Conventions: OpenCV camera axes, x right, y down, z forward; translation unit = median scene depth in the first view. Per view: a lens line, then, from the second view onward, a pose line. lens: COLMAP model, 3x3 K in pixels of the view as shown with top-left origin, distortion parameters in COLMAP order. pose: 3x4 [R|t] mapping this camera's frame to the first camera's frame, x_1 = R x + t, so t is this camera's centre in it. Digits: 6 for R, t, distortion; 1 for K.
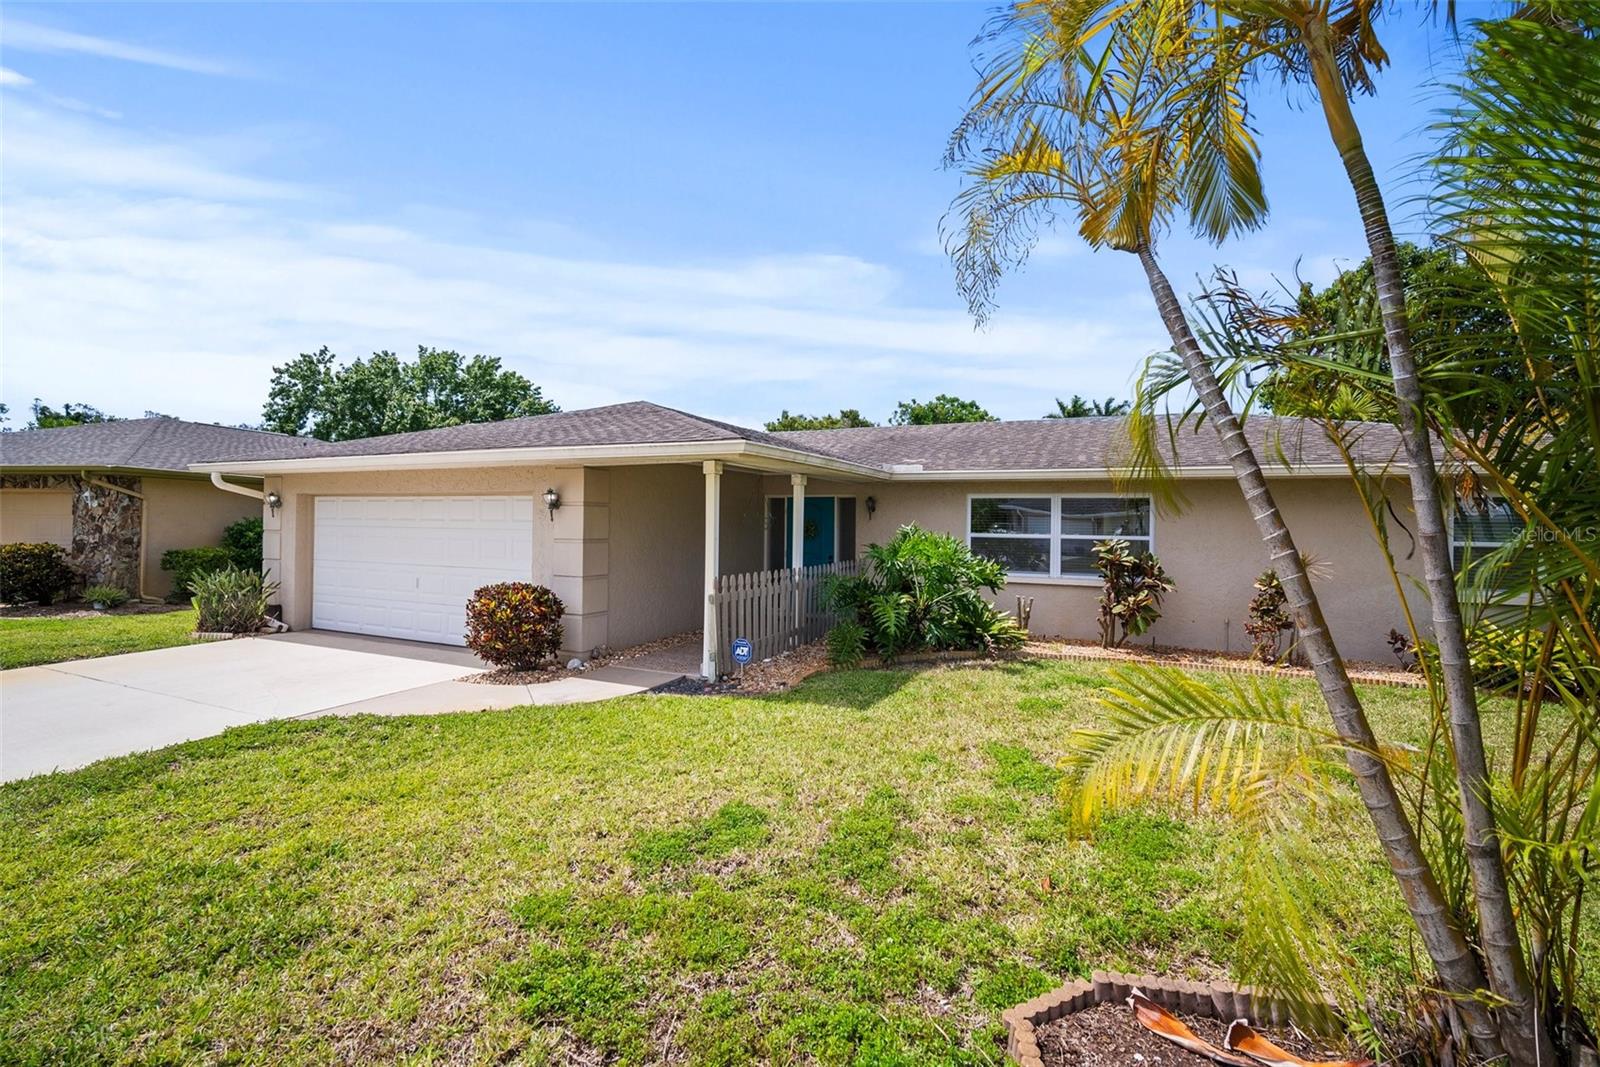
lens RADIAL K [[715.1, 0, 800.3], [0, 715.1, 520.1], [0, 0, 1]] dist [-0.012182, 0.003796]
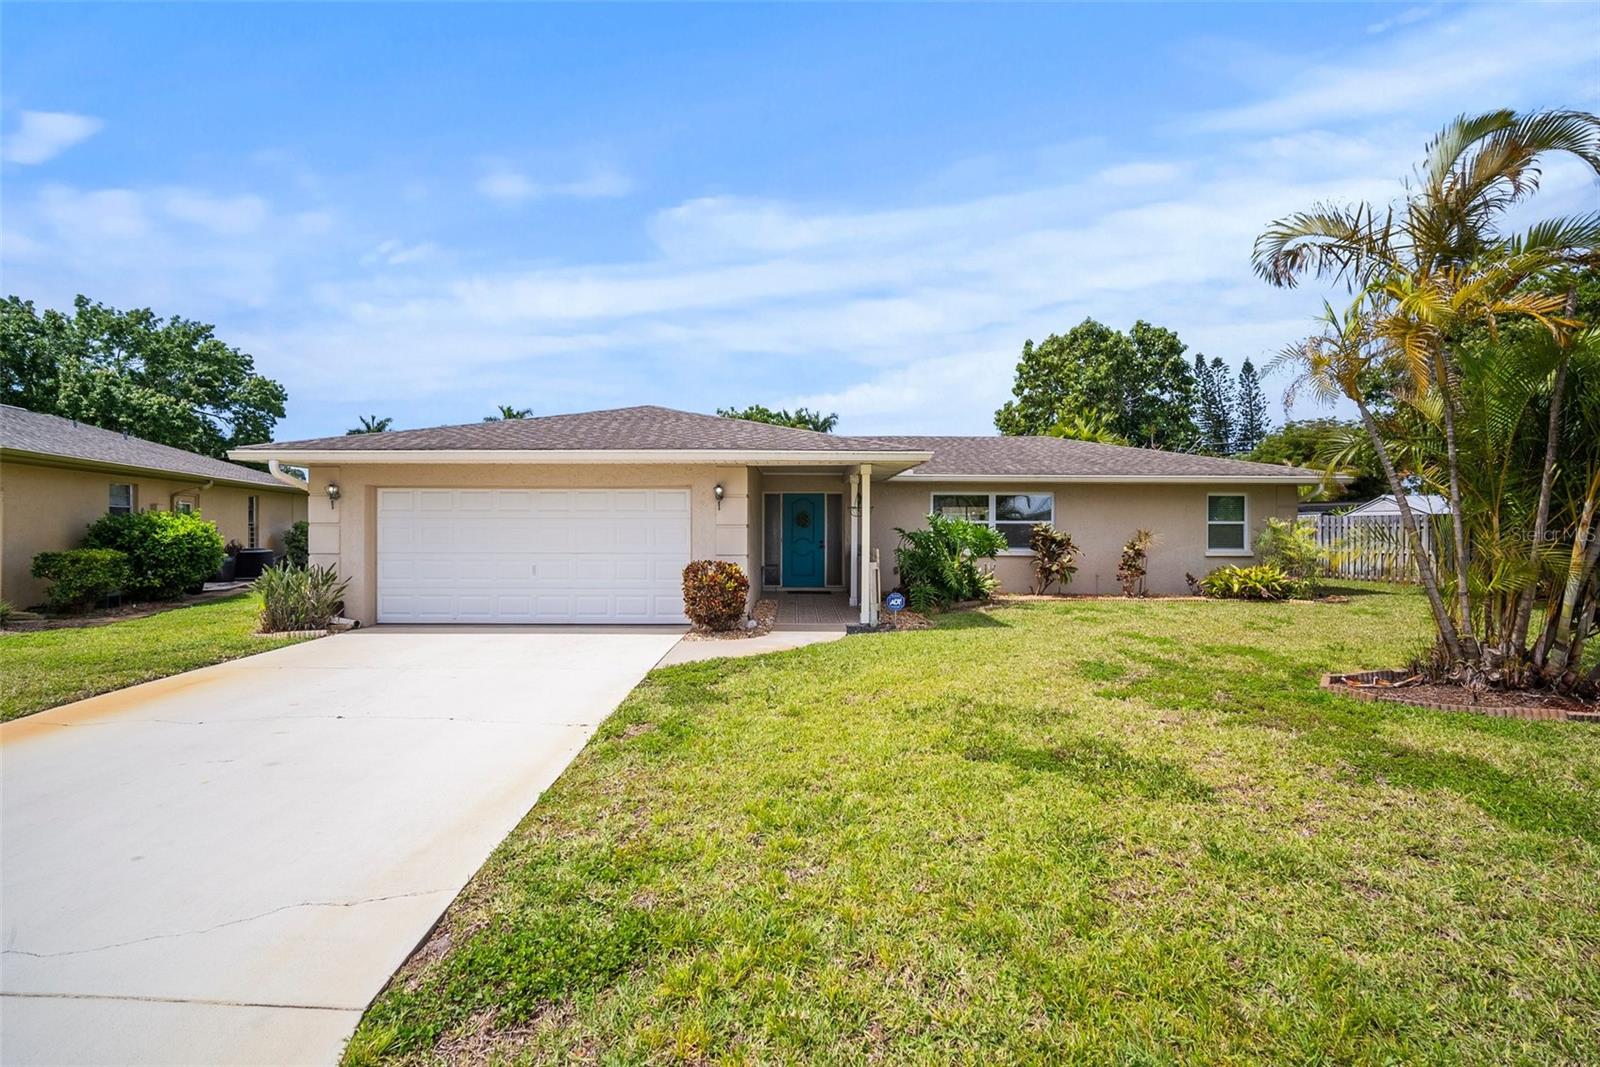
lens RADIAL K [[715.1, 0, 801.2], [0, 715.1, 533.8], [0, 0, 1]] dist [-0.012182, 0.003796]
pose [[0.905552, -0.015114, 0.423967, -0.580097], [0.007830, 0.999790, 0.018918, 0.015610], [-0.424164, -0.013812, 0.905480, -0.127134]]
